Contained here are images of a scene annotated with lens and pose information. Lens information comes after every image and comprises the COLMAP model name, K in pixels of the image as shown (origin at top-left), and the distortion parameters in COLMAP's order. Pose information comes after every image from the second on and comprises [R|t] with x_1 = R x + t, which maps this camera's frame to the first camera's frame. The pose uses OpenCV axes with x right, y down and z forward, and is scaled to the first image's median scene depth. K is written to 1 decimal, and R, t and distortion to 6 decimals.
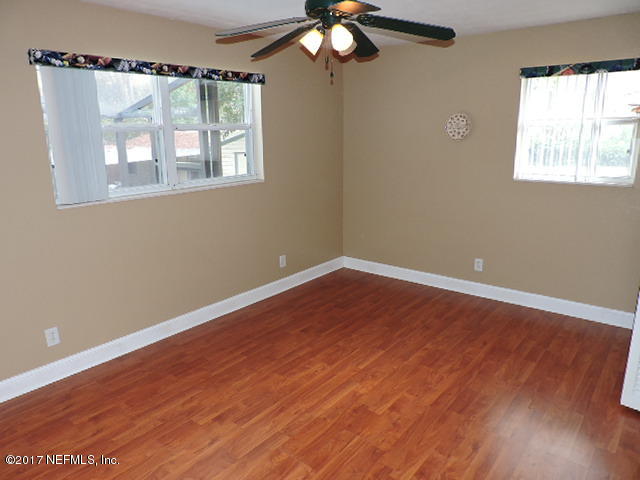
lens RADIAL K [[458.8, 0, 320.0], [0, 458.8, 240.0], [0, 0, 1]] dist [-0.018186, 0.000155]
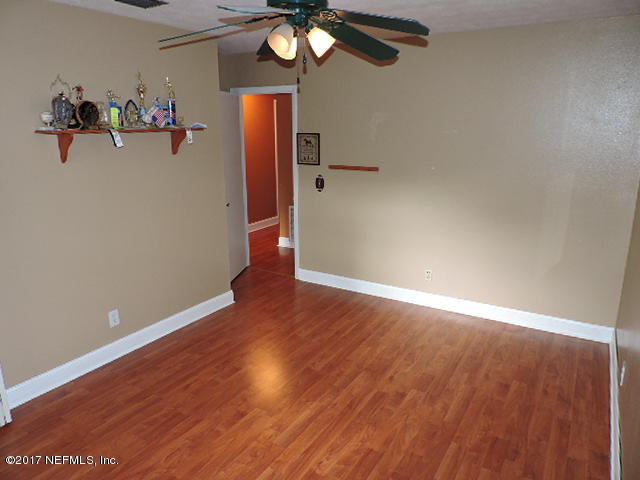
lens RADIAL K [[458.8, 0, 320.0], [0, 458.8, 240.0], [0, 0, 1]] dist [-0.018186, 0.000155]
pose [[-0.991643, 0.044009, -0.121277, 0.092083], [-0.018370, 0.882278, 0.470370, -0.445732], [0.127700, 0.468666, -0.874096, 1.687698]]
